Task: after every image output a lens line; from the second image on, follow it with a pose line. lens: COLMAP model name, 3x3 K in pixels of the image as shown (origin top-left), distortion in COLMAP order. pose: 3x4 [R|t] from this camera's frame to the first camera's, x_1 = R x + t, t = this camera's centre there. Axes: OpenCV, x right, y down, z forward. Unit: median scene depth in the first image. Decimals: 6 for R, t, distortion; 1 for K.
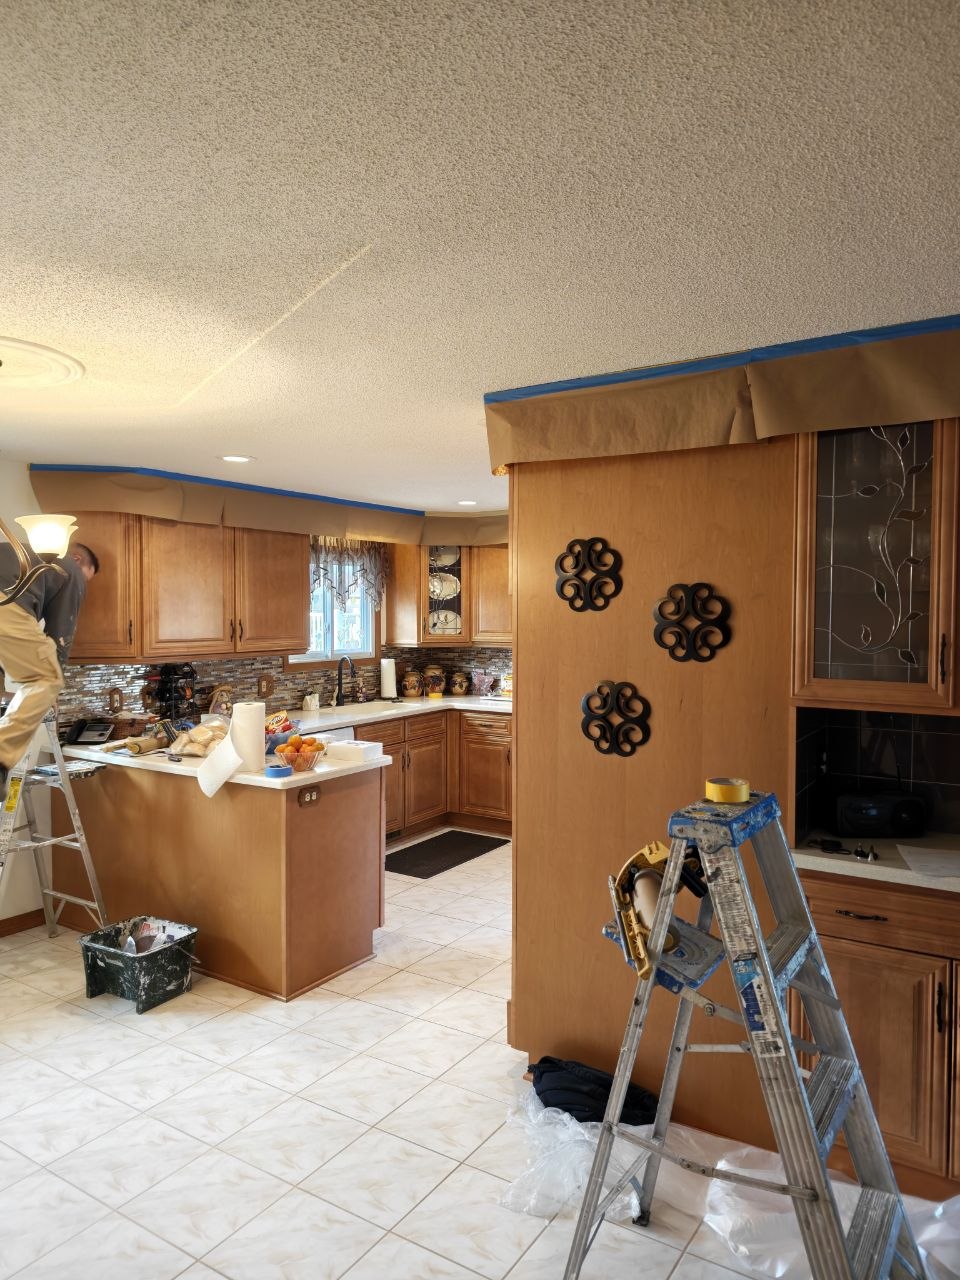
lens RADIAL K [[890.7, 0, 481.0], [0, 890.7, 640.7], [0, 0, 1]] dist [0.043125, -0.034273]
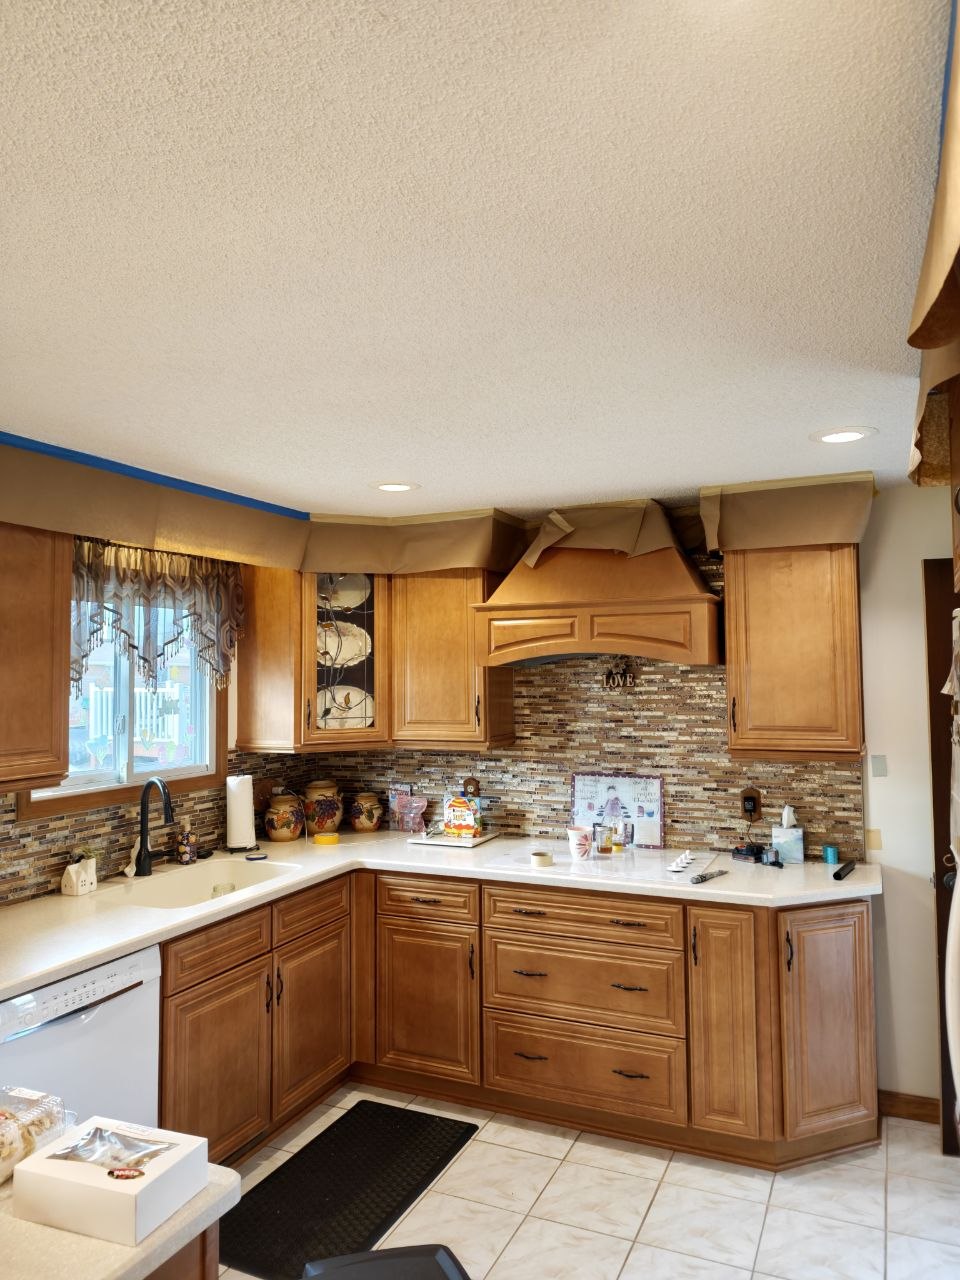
lens RADIAL K [[890.7, 0, 493.0], [0, 890.7, 617.6], [0, 0, 1]] dist [0.043125, -0.034273]
pose [[0.985745, -0.002442, 0.168226, -0.043760], [0.019379, 0.994888, -0.099112, -0.019845], [-0.167124, 0.100959, 0.980753, 0.428076]]
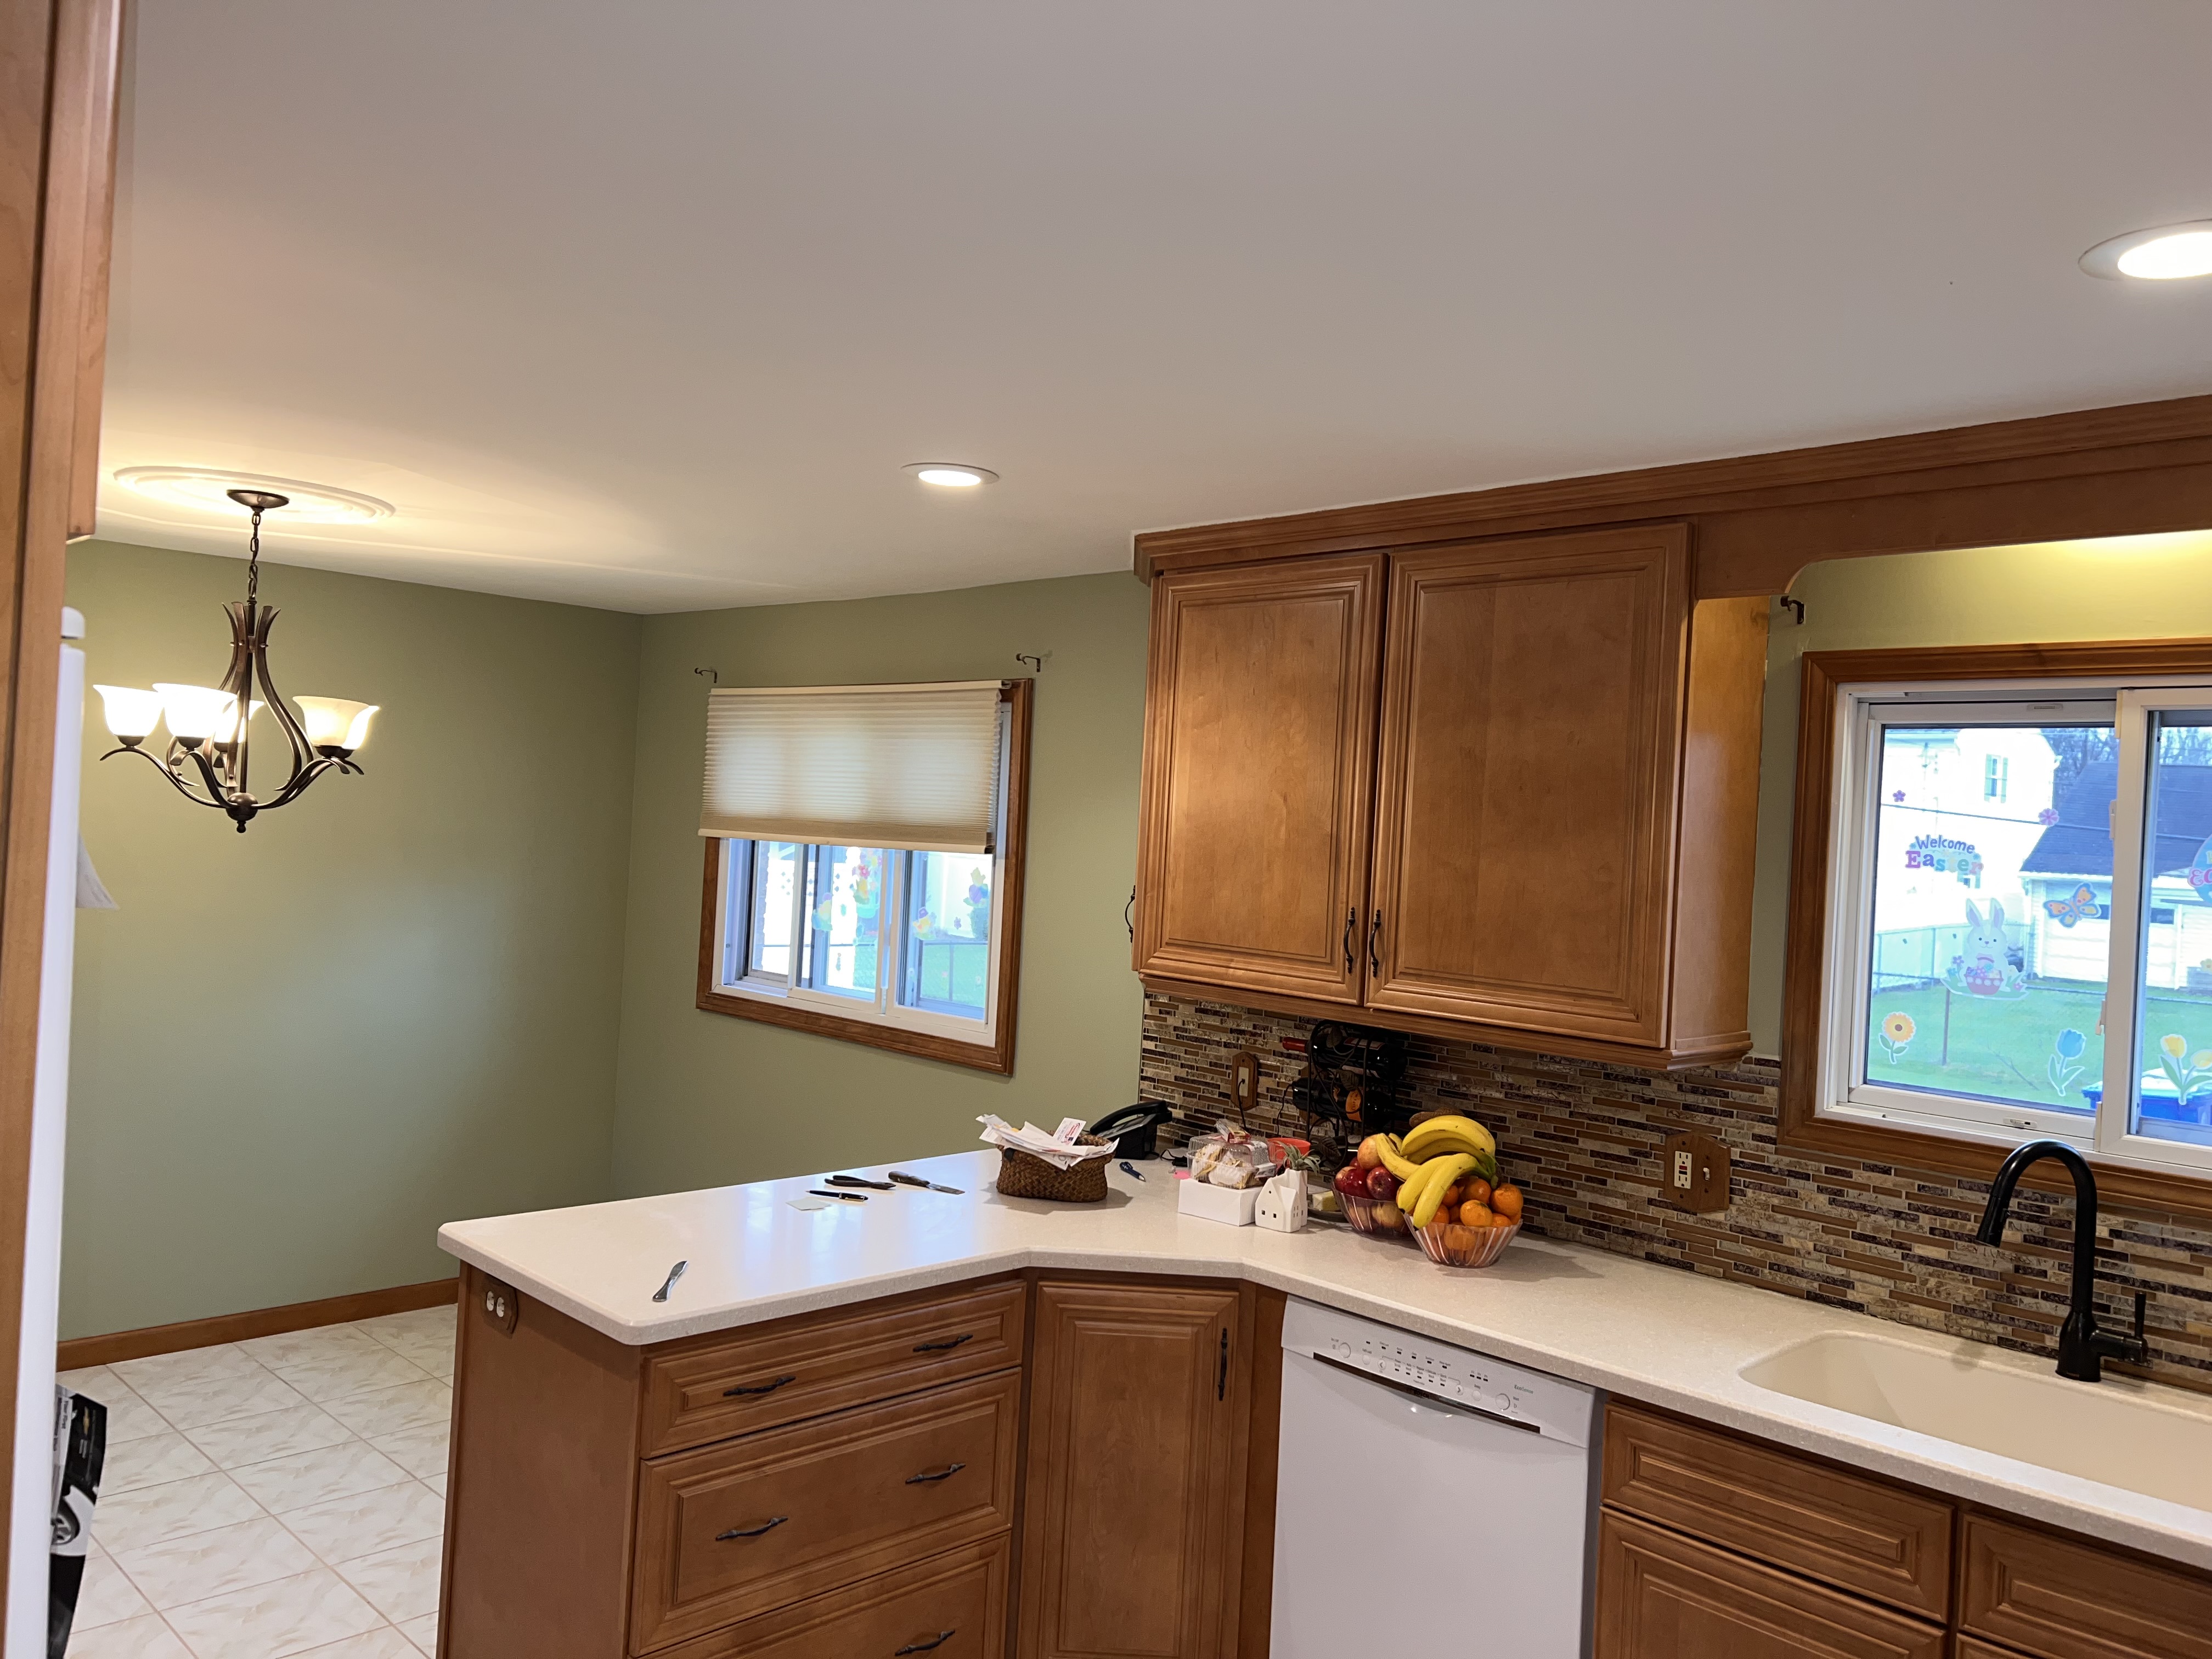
lens RADIAL K [[1695.0, 0, 1093.5], [0, 1695.0, 836.1], [0, 0, 1]] dist [0.053939, 0.002431]
pose [[-0.237327, -0.017773, -0.971267, 0.299348], [-0.086697, 0.996230, 0.002954, -0.036041], [0.967553, 0.084907, -0.237973, 0.847996]]
